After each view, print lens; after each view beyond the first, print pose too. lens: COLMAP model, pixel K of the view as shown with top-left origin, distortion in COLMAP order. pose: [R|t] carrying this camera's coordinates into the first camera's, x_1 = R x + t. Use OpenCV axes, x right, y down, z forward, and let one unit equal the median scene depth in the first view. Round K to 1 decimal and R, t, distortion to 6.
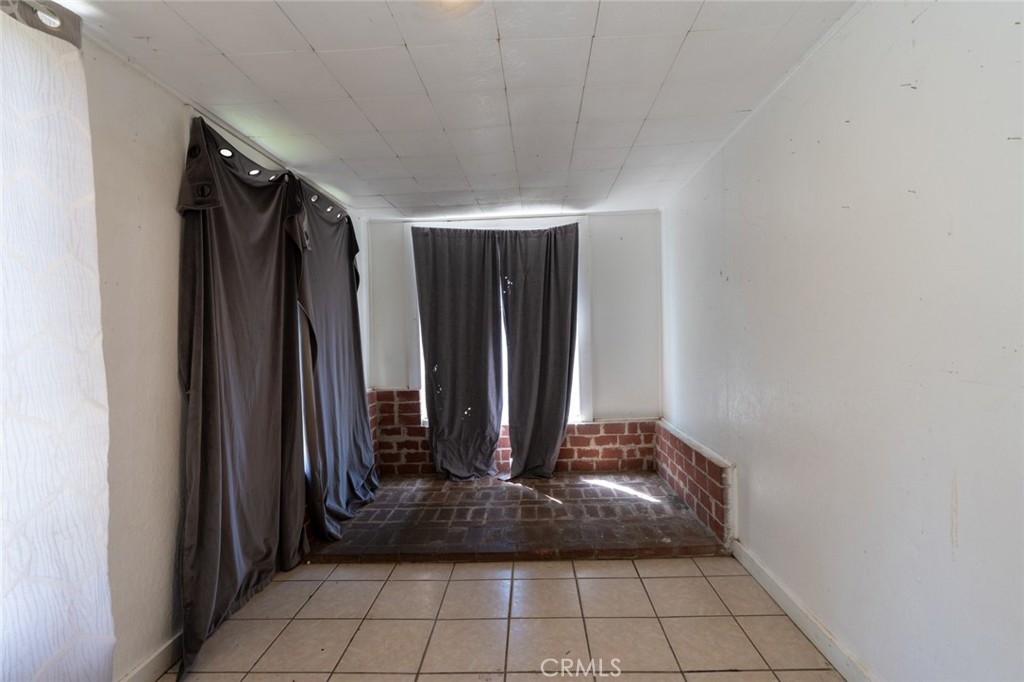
lens RADIAL K [[456.3, 0, 515.4], [0, 456.3, 340.7], [0, 0, 1]] dist [-0.002137, 0.000948]
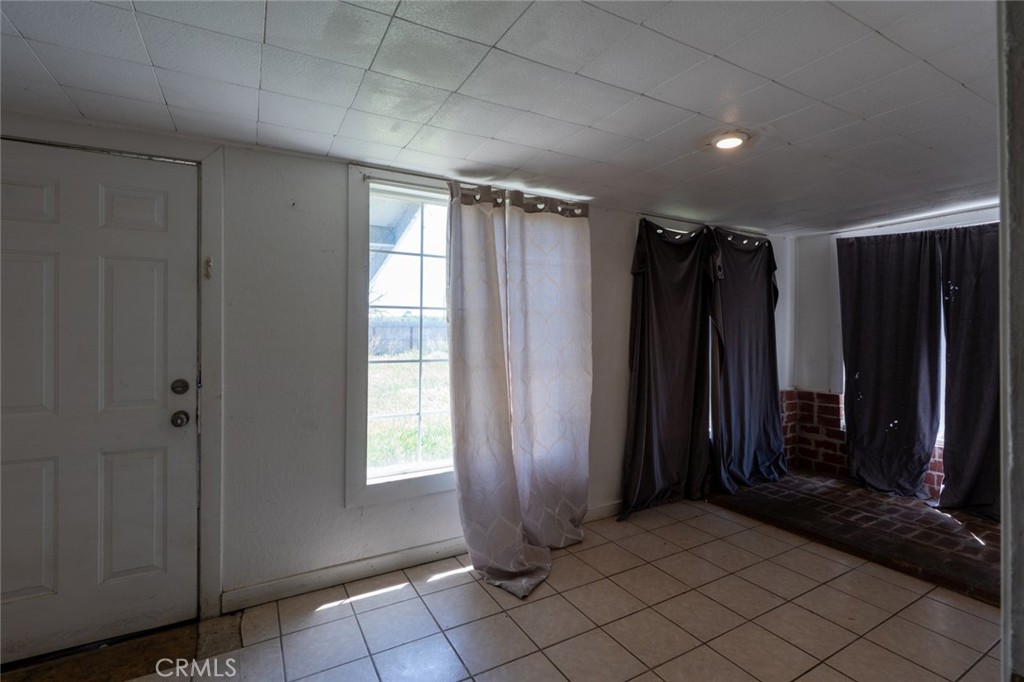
lens RADIAL K [[456.3, 0, 515.4], [0, 456.3, 340.7], [0, 0, 1]] dist [-0.002137, 0.000948]
pose [[0.525632, 0.042392, -0.849655, 0.308324], [-0.026366, 0.999090, 0.033537, -0.033397], [0.850303, 0.004774, 0.526271, -0.190929]]
